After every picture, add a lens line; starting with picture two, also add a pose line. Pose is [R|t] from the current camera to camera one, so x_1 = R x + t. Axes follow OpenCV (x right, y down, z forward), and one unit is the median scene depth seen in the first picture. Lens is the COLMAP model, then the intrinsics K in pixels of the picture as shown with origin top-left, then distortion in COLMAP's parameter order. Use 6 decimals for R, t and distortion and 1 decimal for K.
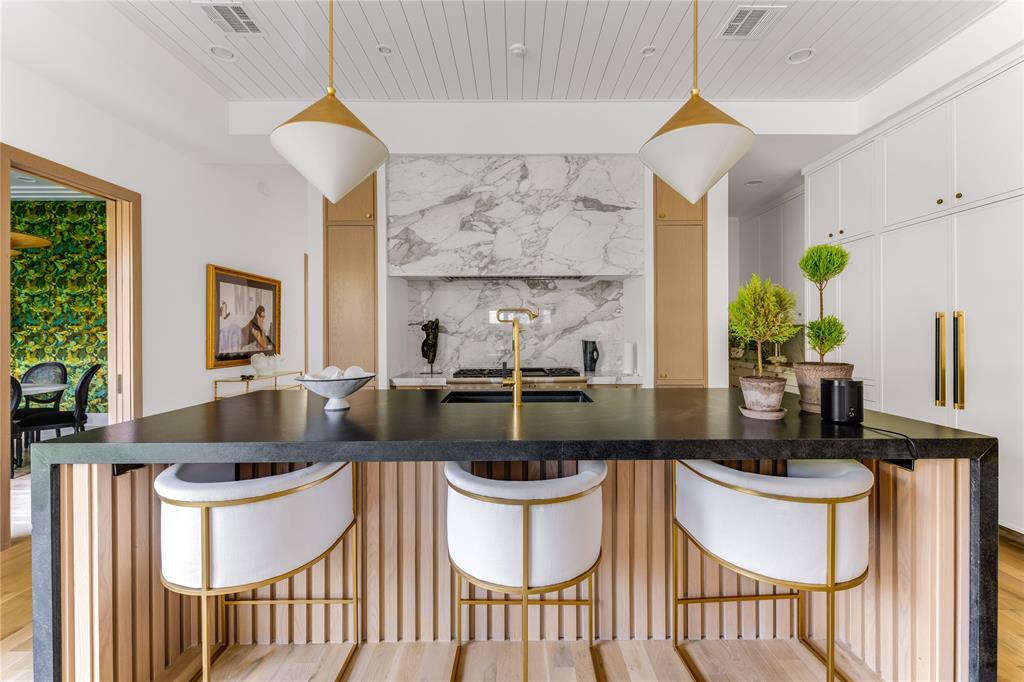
lens RADIAL K [[435.2, 0, 518.6], [0, 435.2, 332.5], [0, 0, 1]] dist [0.004524, 0.000219]
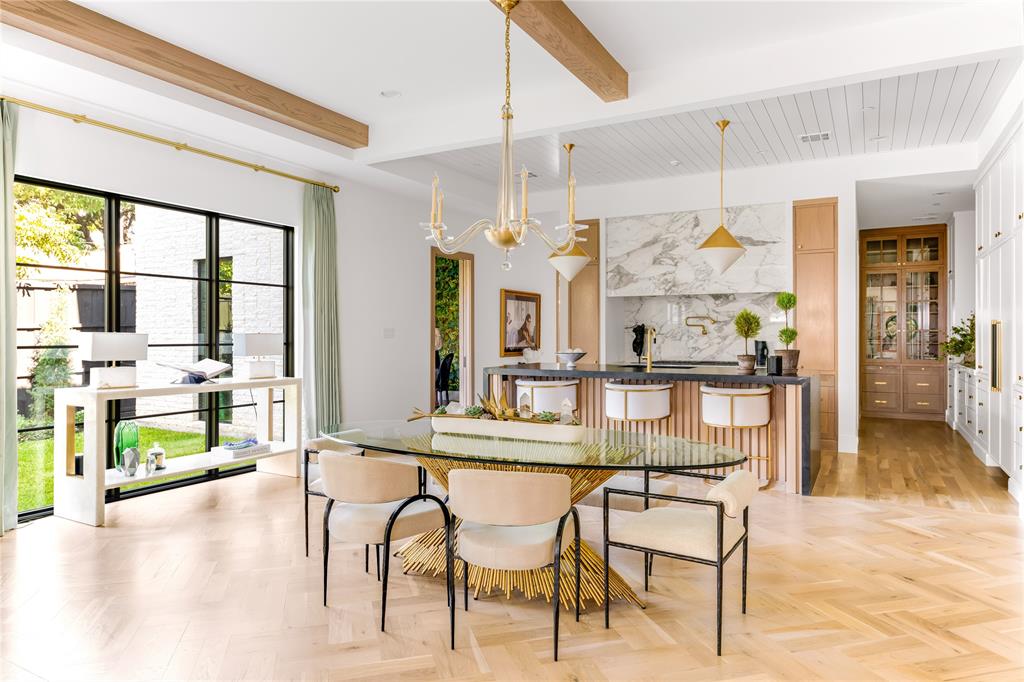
lens RADIAL K [[652.2, 0, 511.7], [0, 652.2, 333.7], [0, 0, 1]] dist [-0.008410, 0.002736]
pose [[0.867507, 0.003343, -0.497414, 0.549834], [-0.002457, 0.999994, 0.002435, -0.005091], [0.497419, -0.000891, 0.867510, -1.153953]]
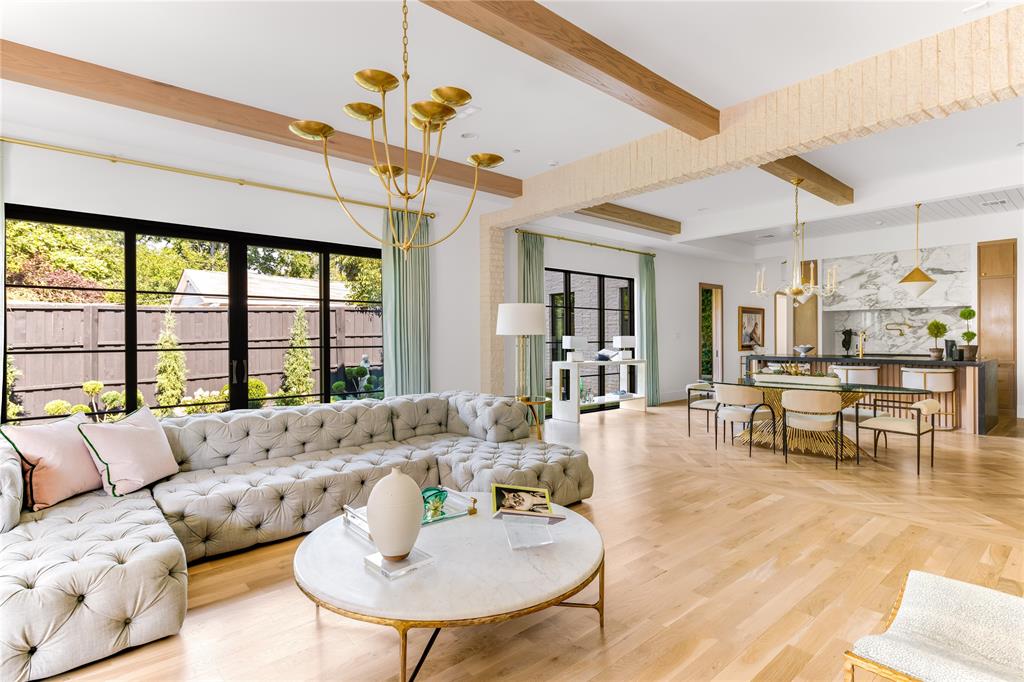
lens RADIAL K [[511.1, 0, 511.8], [0, 511.1, 339.0], [0, 0, 1]] dist [0.010513, 0.001005]
pose [[0.643917, 0.004545, -0.765082, 0.721902], [0.002911, 0.999961, 0.008390, -0.009074], [0.765090, -0.007630, 0.643878, -2.022487]]
